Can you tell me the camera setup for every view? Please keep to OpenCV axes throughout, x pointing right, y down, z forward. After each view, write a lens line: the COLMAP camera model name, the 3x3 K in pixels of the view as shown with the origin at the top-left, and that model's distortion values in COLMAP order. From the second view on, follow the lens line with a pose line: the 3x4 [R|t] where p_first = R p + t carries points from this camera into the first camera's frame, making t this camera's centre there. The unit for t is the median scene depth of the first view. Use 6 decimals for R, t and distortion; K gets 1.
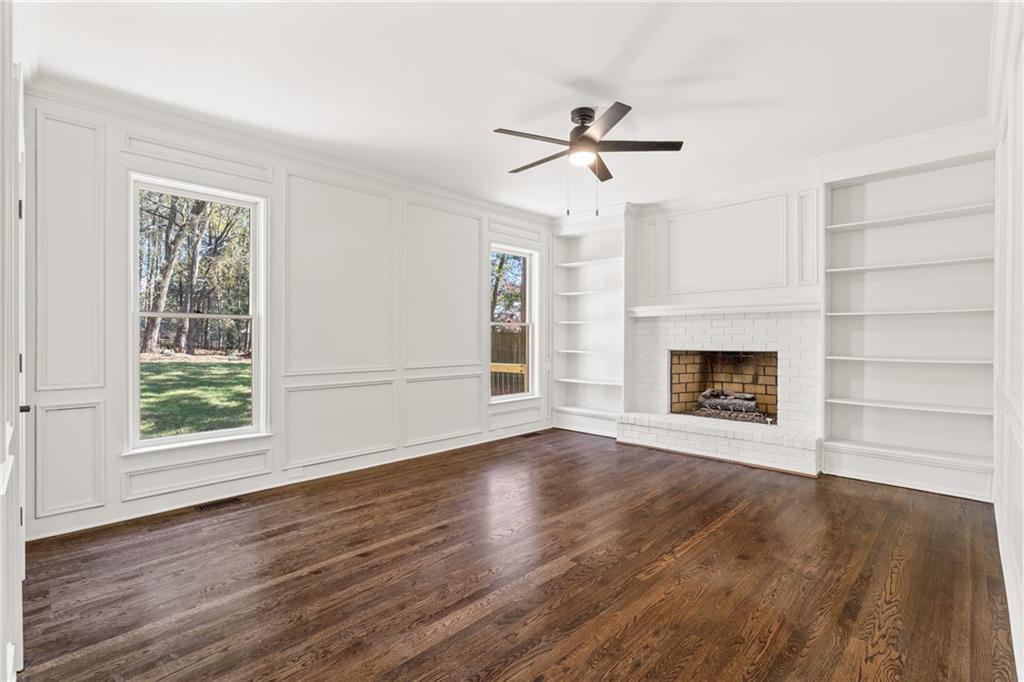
lens RADIAL K [[468.7, 0, 508.8], [0, 468.7, 341.8], [0, 0, 1]] dist [-0.012633, 0.003891]
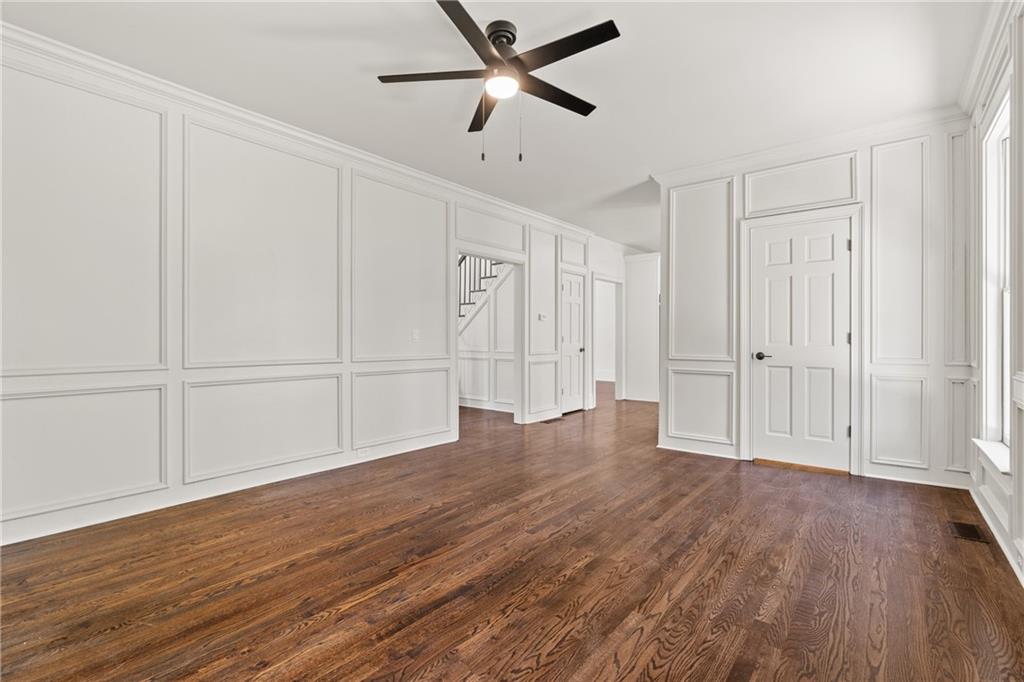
lens RADIAL K [[468.7, 0, 514.9], [0, 468.7, 338.2], [0, 0, 1]] dist [-0.012633, 0.003891]
pose [[-0.993306, 0.002771, -0.115476, 0.142552], [0.002183, 0.999984, 0.005221, 0.014651], [0.115489, 0.004934, -0.993297, 1.112758]]
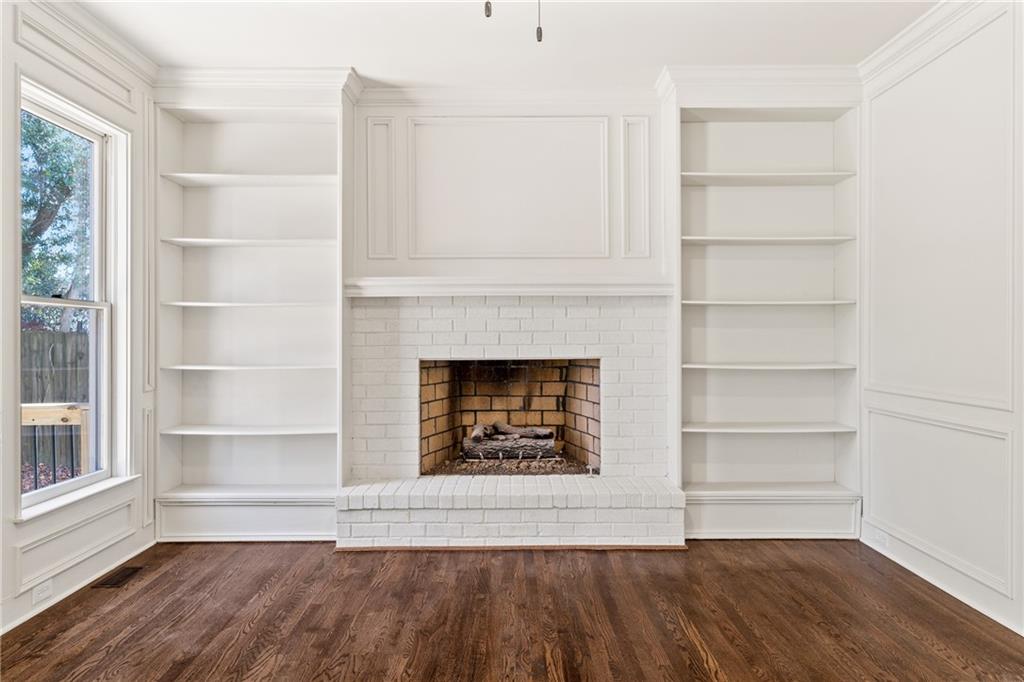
lens RADIAL K [[700.4, 0, 520.2], [0, 700.4, 334.9], [0, 0, 1]] dist [0.003824, -0.002289]
pose [[0.699288, 0.001874, 0.714838, -0.165819], [0.007724, 0.999918, -0.010177, -0.002287], [-0.714799, 0.012638, 0.699216, 0.364811]]
